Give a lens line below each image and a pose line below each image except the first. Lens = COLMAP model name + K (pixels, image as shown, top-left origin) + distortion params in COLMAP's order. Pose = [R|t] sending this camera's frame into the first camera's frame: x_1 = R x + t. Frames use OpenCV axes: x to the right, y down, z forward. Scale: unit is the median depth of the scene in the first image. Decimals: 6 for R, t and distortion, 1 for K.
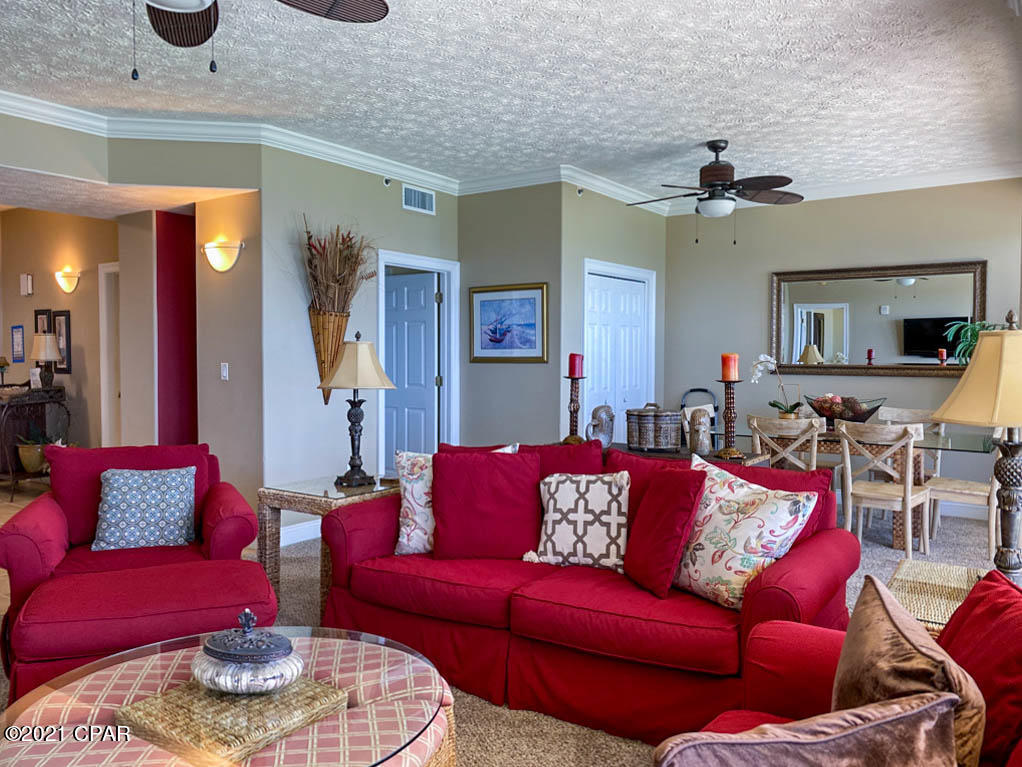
lens RADIAL K [[782.9, 0, 508.1], [0, 782.9, 383.1], [0, 0, 1]] dist [0.021773, -0.016513]
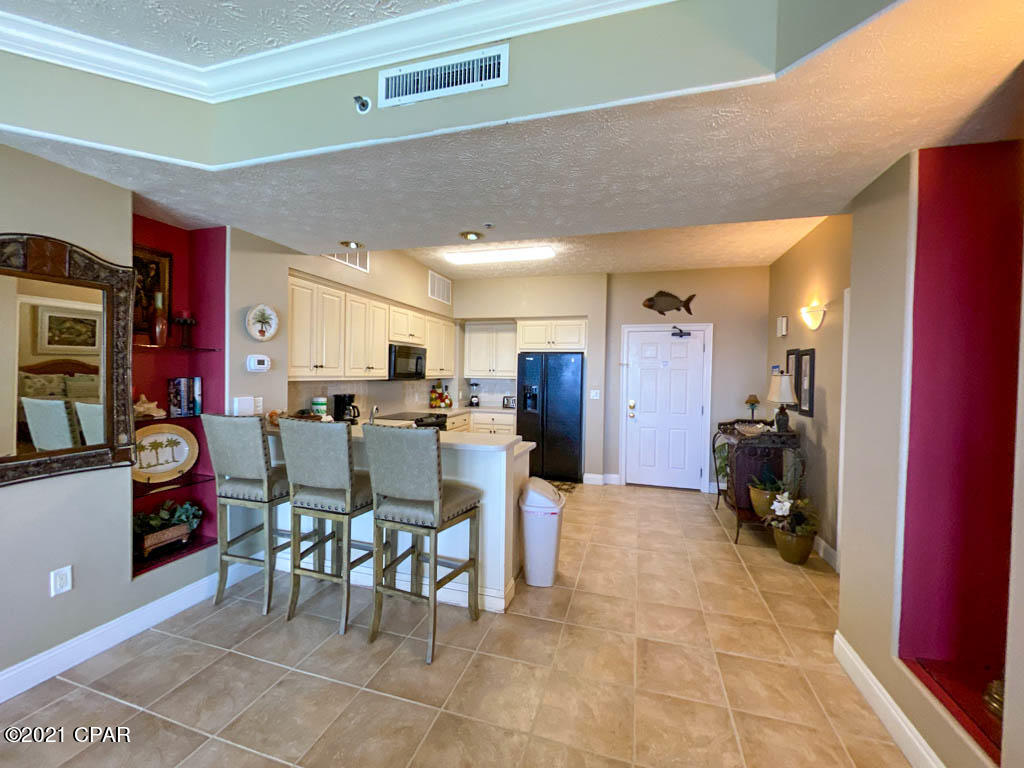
lens RADIAL K [[415.2, 0, 512.2], [0, 415.2, 380.3], [0, 0, 1]] dist [0.005656, -0.005414]
pose [[0.310162, 0.016422, -0.950542, -0.207317], [-0.055495, 0.998459, -0.000859, -0.035250], [0.949062, 0.053017, 0.310596, 0.521682]]
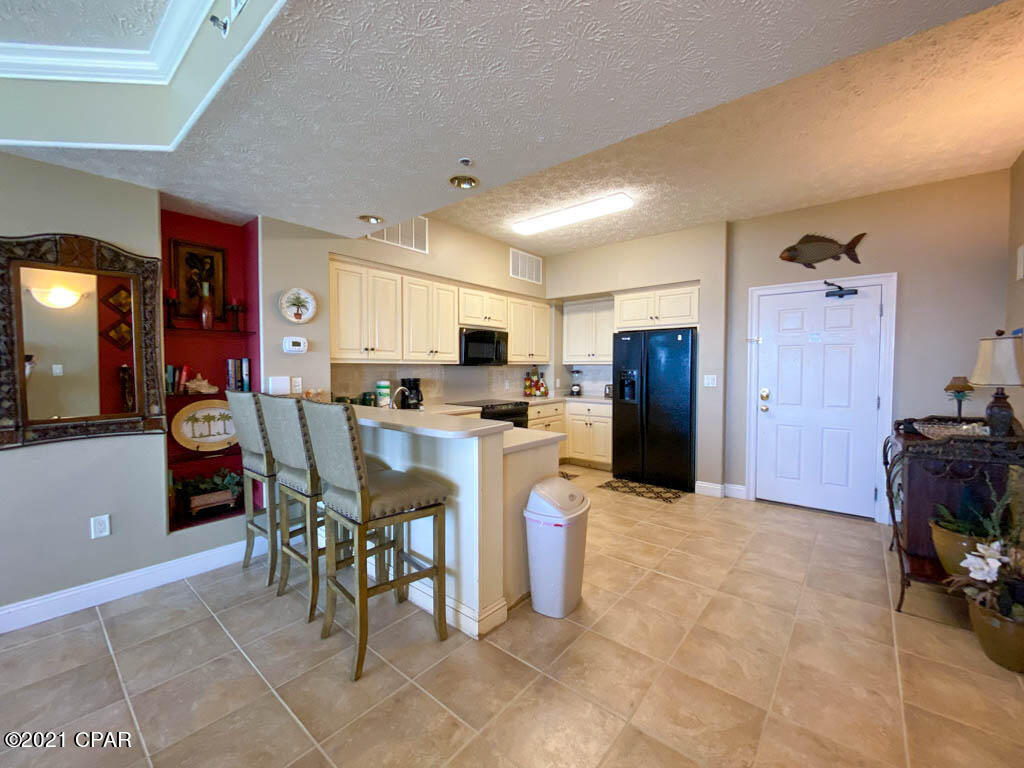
lens RADIAL K [[415.2, 0, 512.4], [0, 415.2, 381.3], [0, 0, 1]] dist [0.005656, -0.005414]
pose [[-0.087108, 0.029631, -0.995758, -0.263706], [-0.043285, 0.998501, 0.033499, -0.025460], [0.995258, 0.046019, -0.085695, 0.669629]]
